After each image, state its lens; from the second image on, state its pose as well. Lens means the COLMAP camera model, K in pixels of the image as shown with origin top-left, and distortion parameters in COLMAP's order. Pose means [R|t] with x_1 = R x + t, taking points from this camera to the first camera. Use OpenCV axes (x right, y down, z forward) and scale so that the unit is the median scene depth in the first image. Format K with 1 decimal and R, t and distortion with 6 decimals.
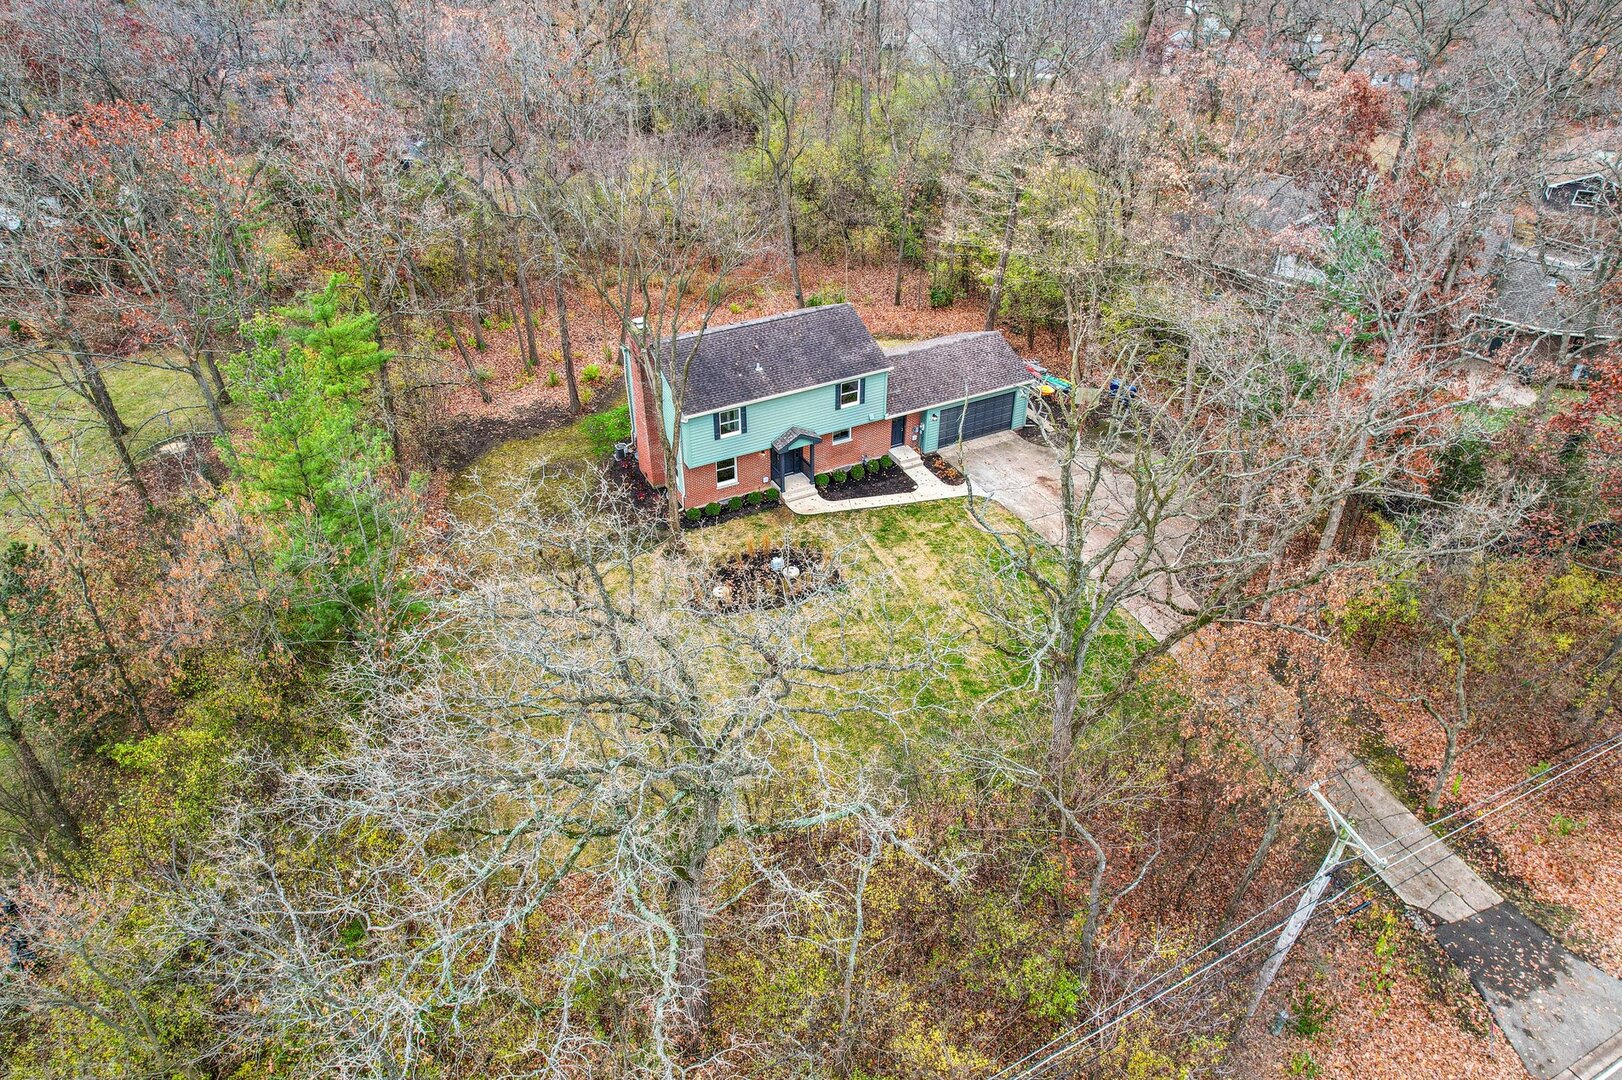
lens RADIAL K [[1045.5, 0, 805.4], [0, 1045.5, 567.7], [0, 0, 1]] dist [-0.023705, 0.002200]
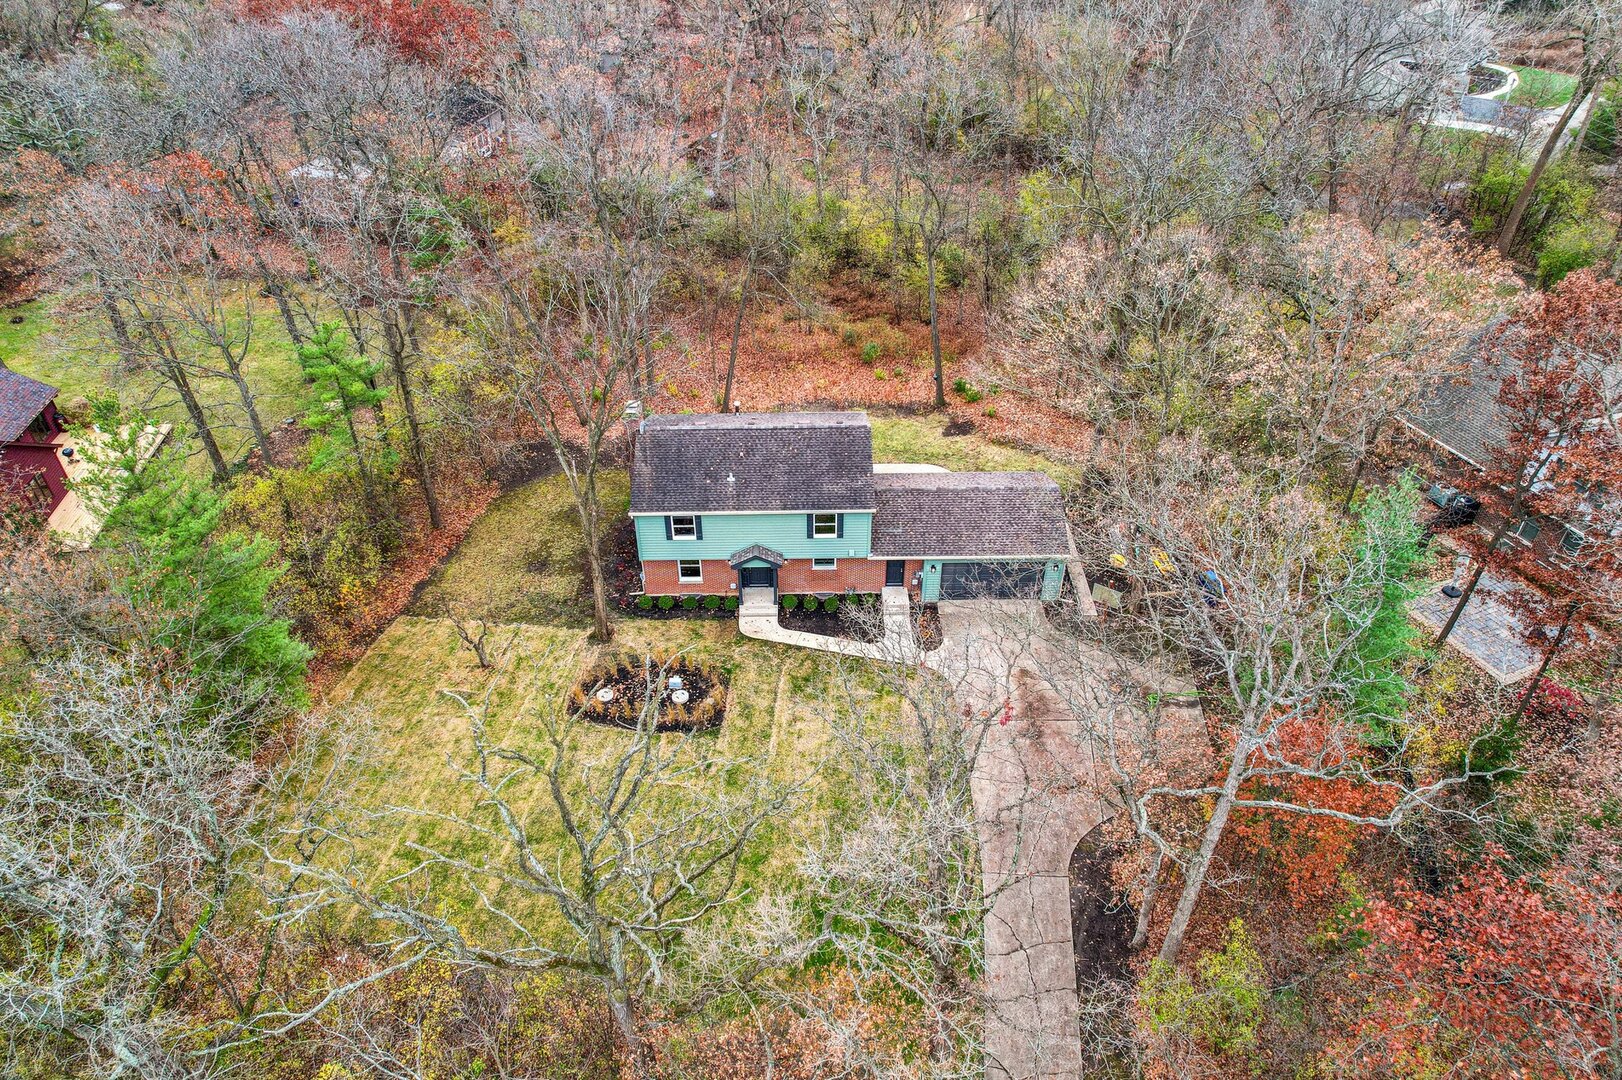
lens RADIAL K [[1045.5, 0, 805.4], [0, 1045.5, 567.7], [0, 0, 1]] dist [-0.023705, 0.002200]
pose [[0.889212, 0.281777, -0.360421, 0.370884], [-0.263299, 0.959464, 0.100510, -0.218701], [0.374133, 0.005524, 0.927359, 0.132202]]
